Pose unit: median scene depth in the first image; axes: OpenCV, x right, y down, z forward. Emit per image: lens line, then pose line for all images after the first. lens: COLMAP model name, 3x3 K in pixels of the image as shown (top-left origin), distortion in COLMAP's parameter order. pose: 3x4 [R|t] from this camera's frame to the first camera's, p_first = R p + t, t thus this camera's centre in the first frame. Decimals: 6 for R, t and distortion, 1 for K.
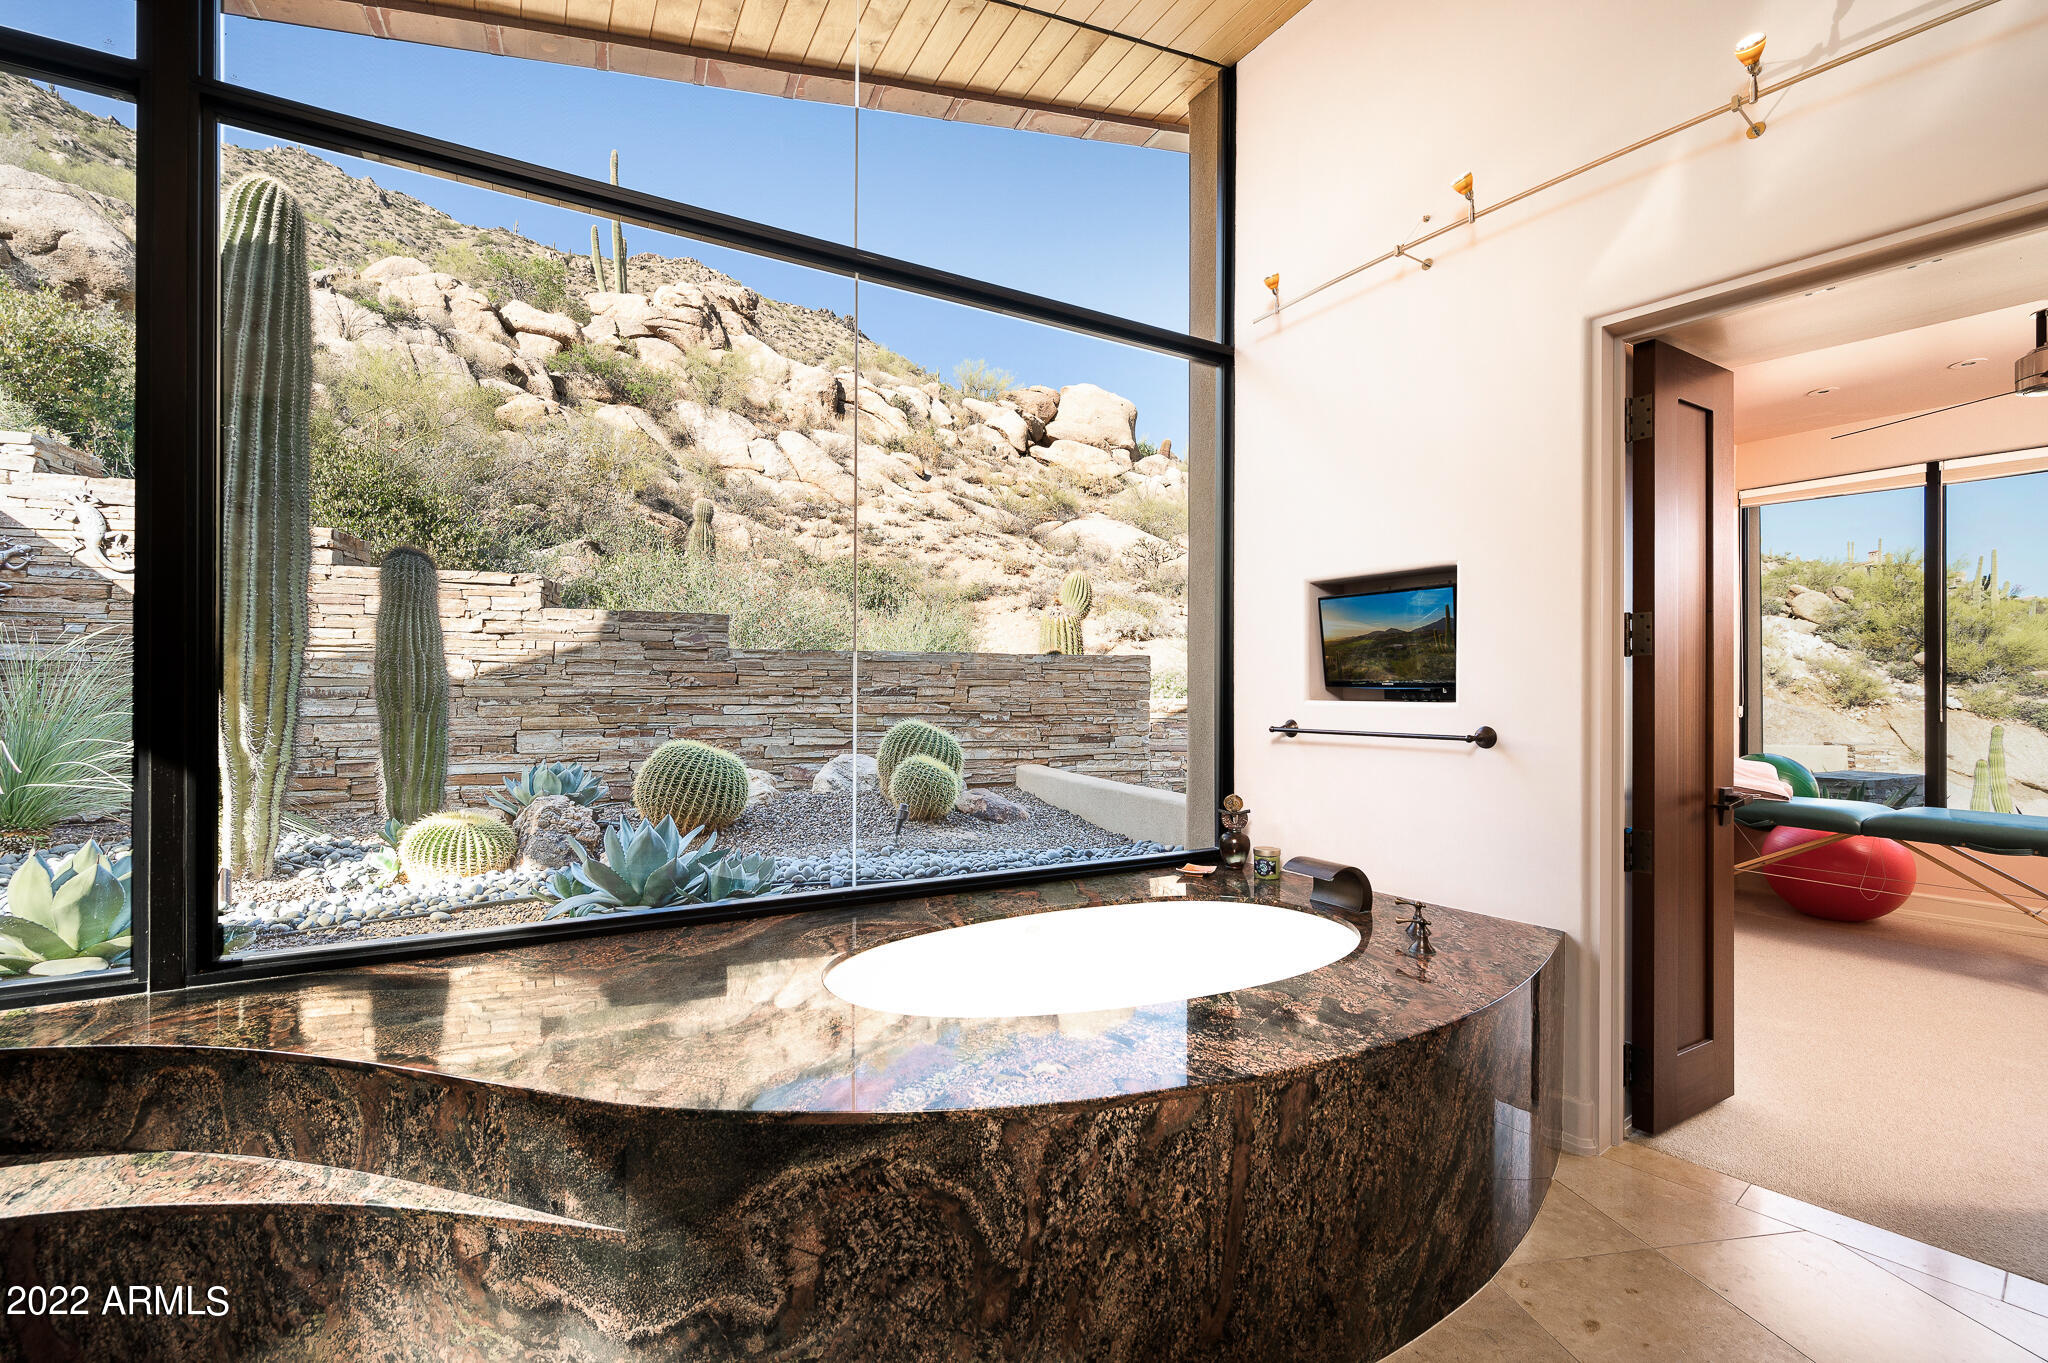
lens RADIAL K [[882.8, 0, 1029.5], [0, 882.8, 674.4], [0, 0, 1]] dist [0.000691, -0.000007]
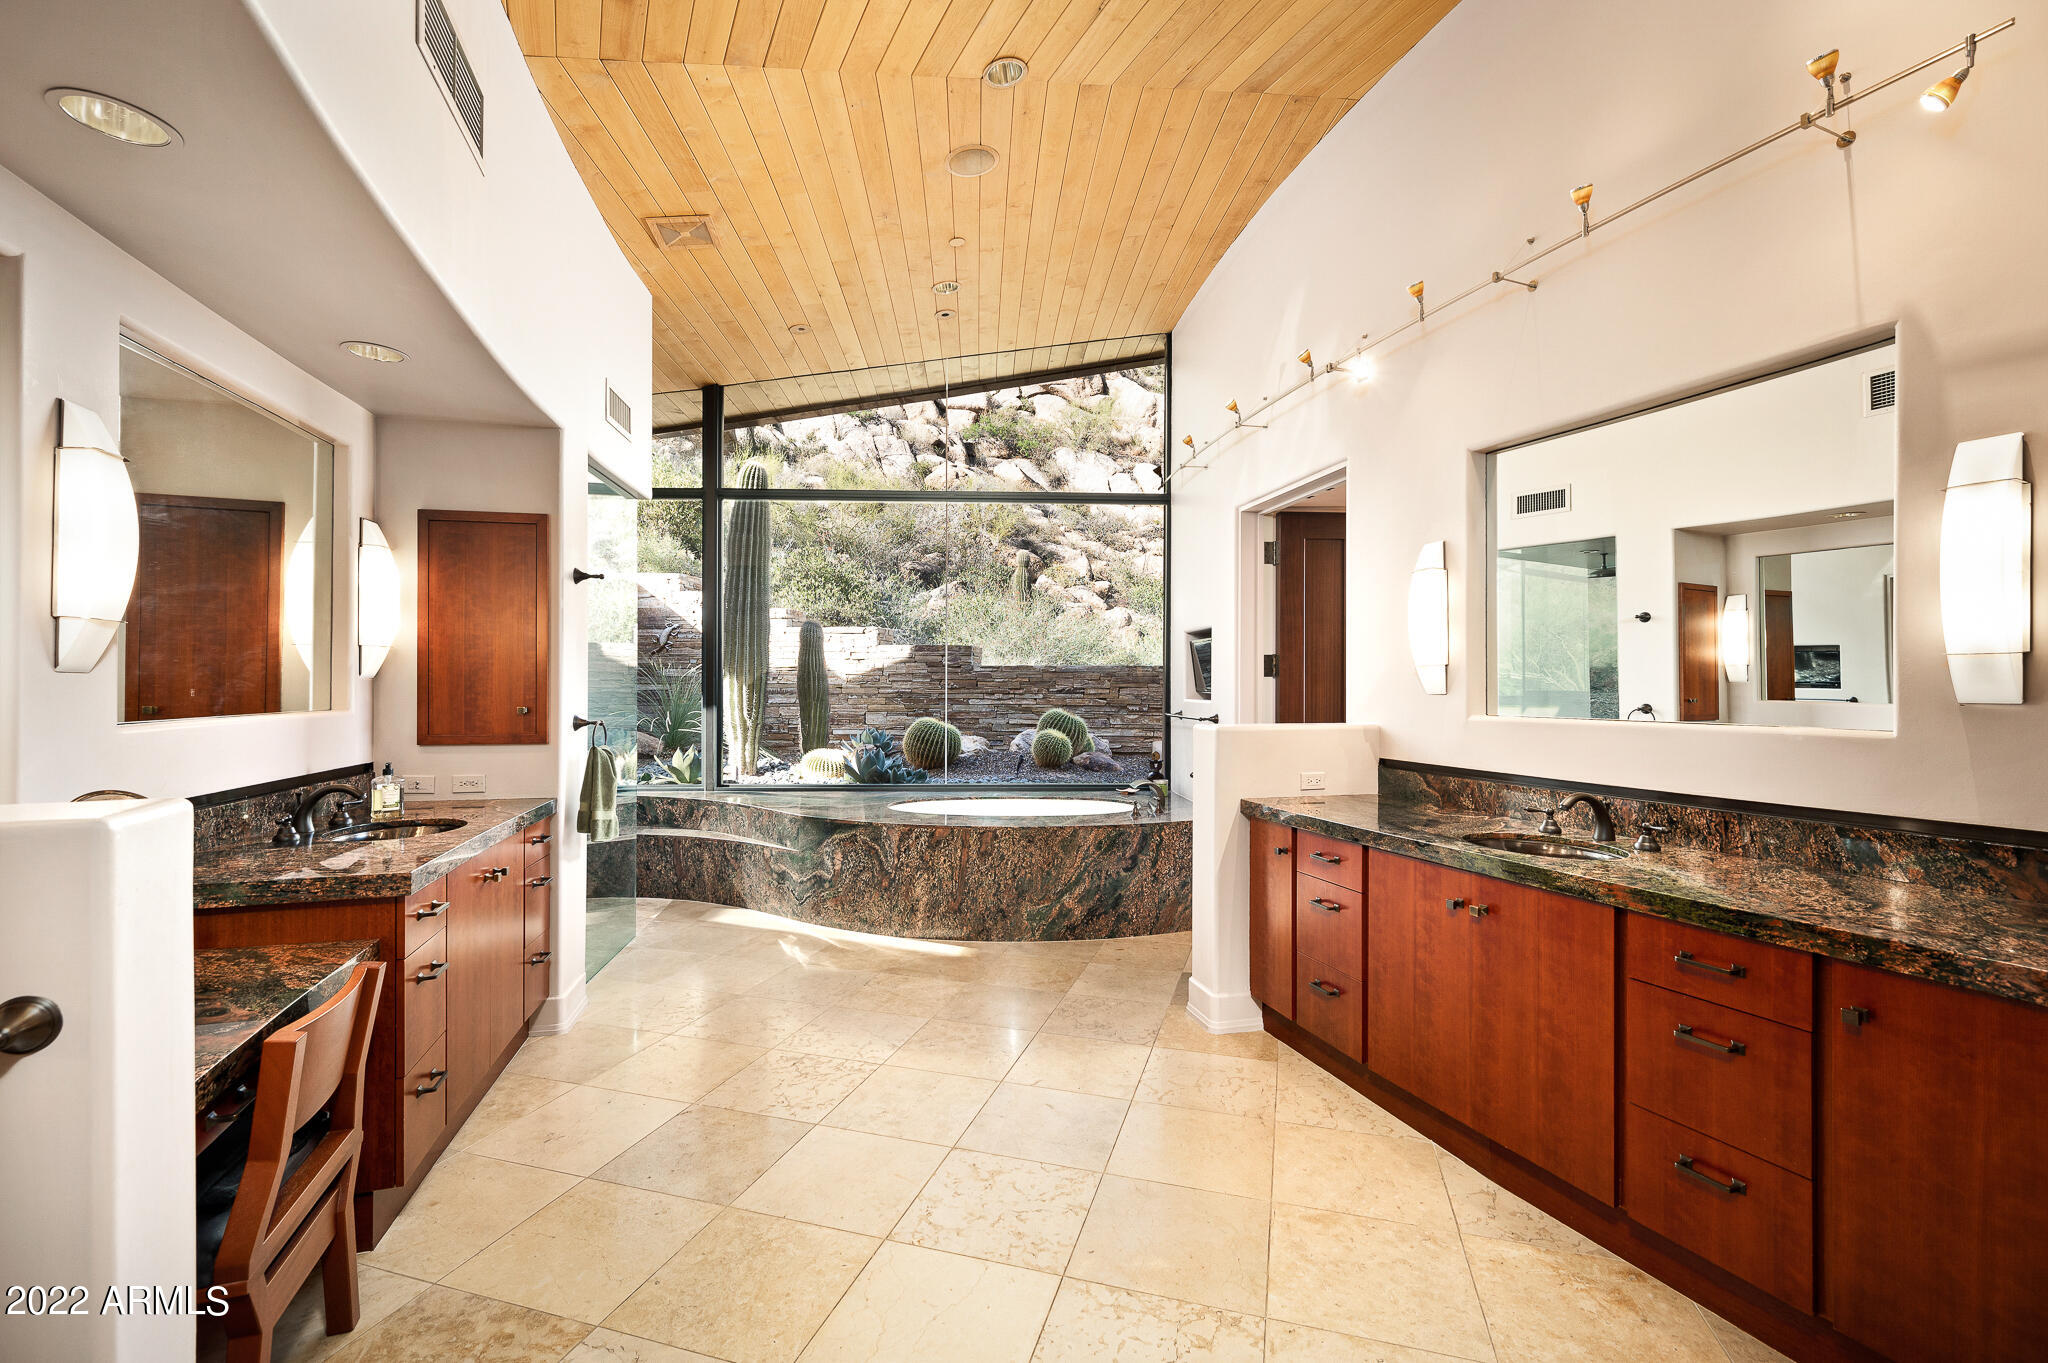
lens RADIAL K [[882.8, 0, 1033.9], [0, 882.8, 651.6], [0, 0, 1]] dist [0.000691, -0.000007]
pose [[0.893142, -0.017006, -0.449454, 0.487868], [0.008987, 0.999760, -0.019969, -0.019538], [0.449686, 0.013796, 0.893080, -0.426709]]
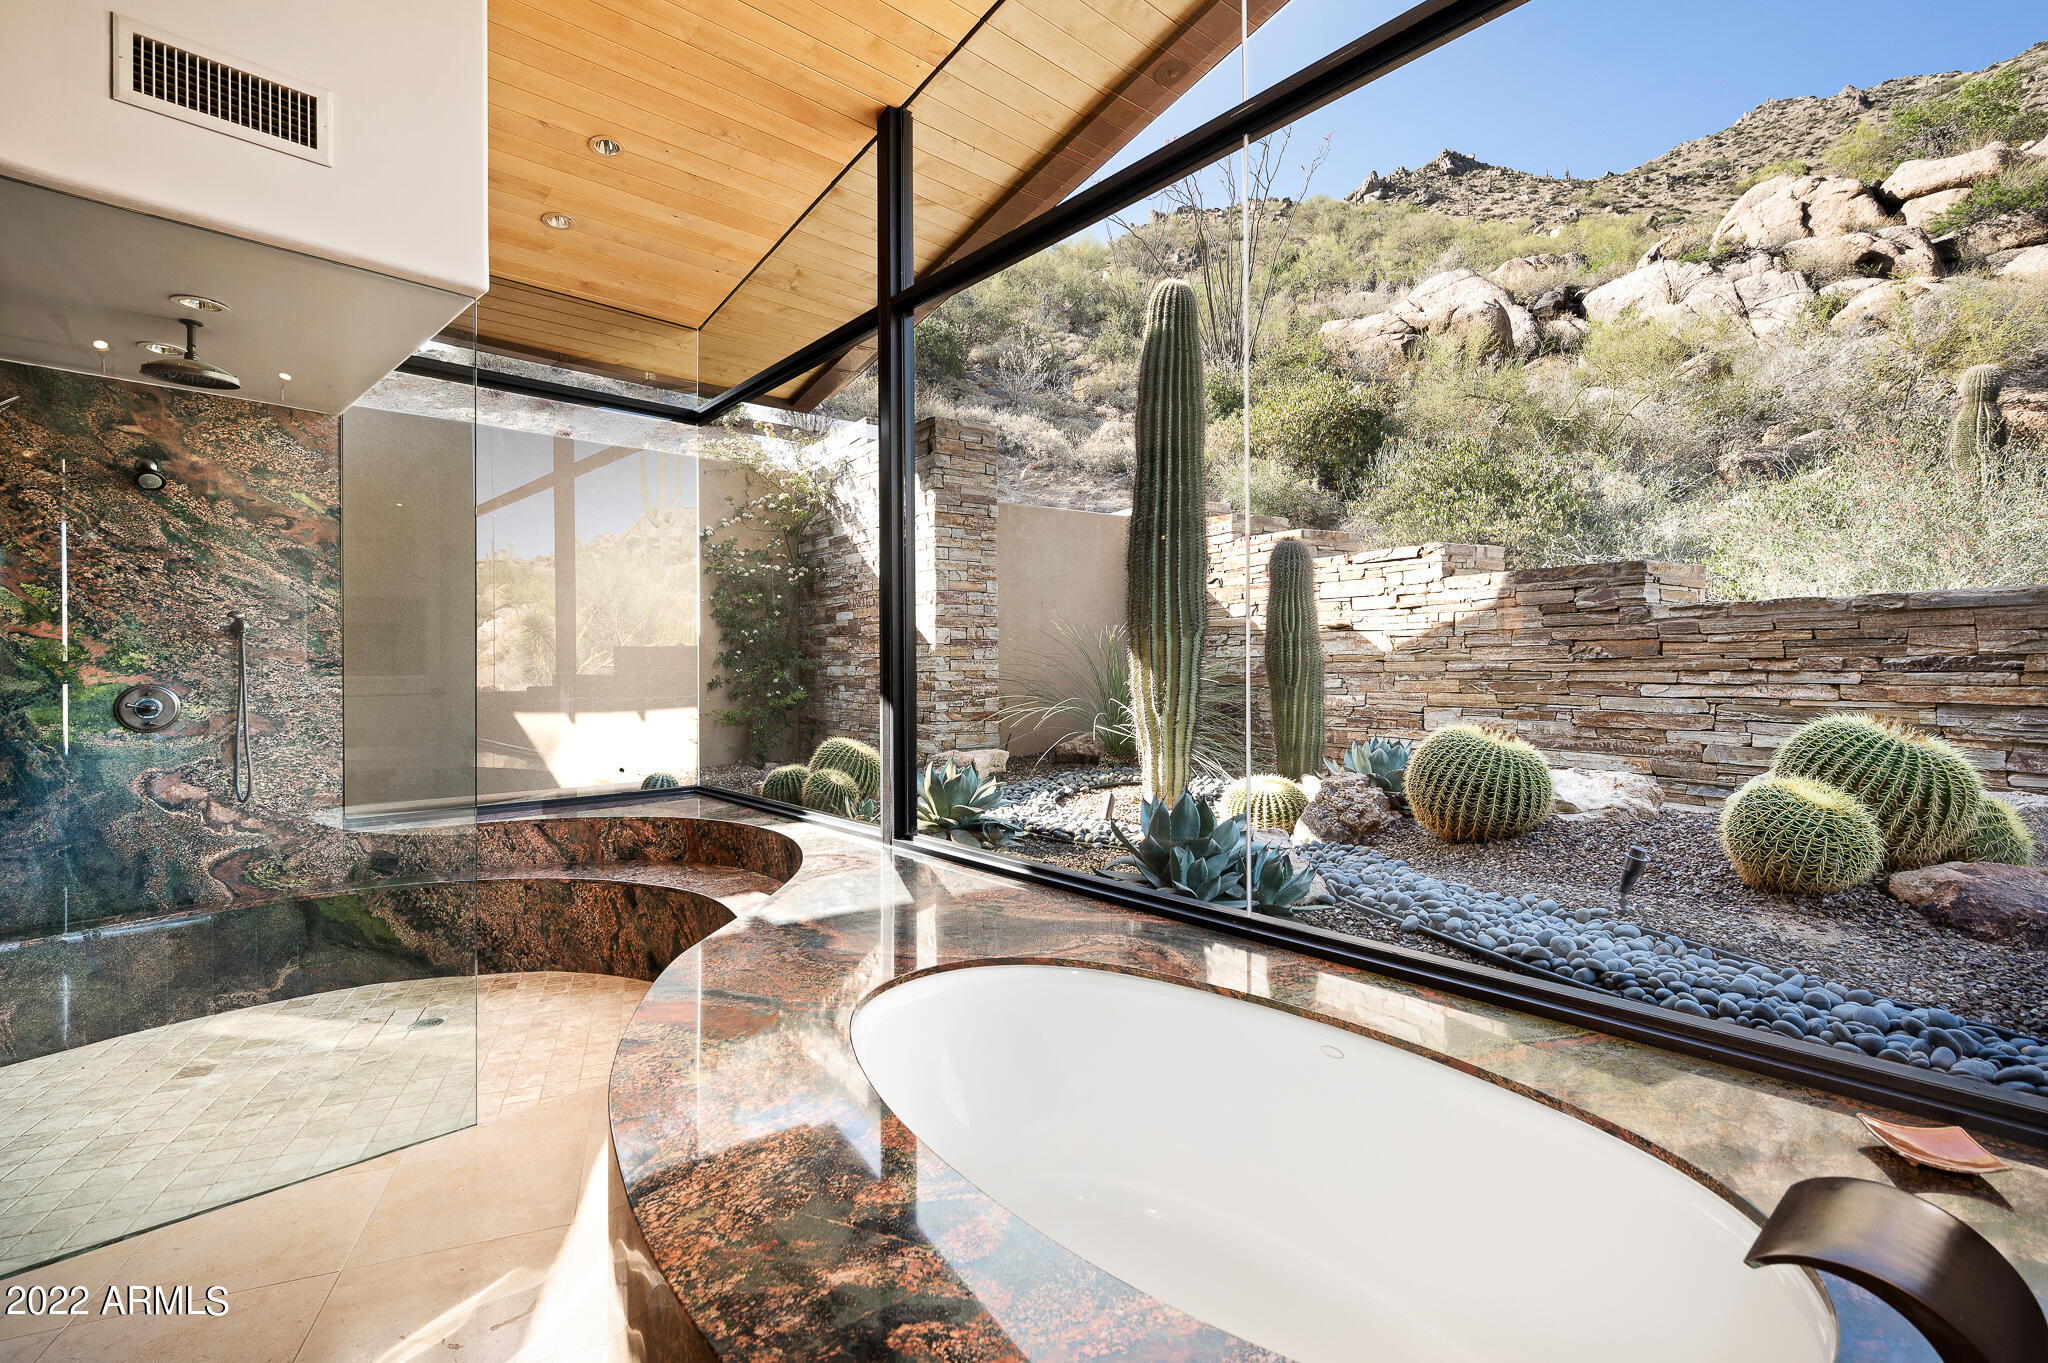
lens RADIAL K [[931.6, 0, 1027.6], [0, 931.6, 649.4], [0, 0, 1]] dist [0.000462, 0.000430]
pose [[0.195193, -0.021639, -0.980526, 0.288916], [0.023715, 0.999568, -0.017338, 0.006955], [0.980478, -0.019869, 0.195622, 0.320259]]
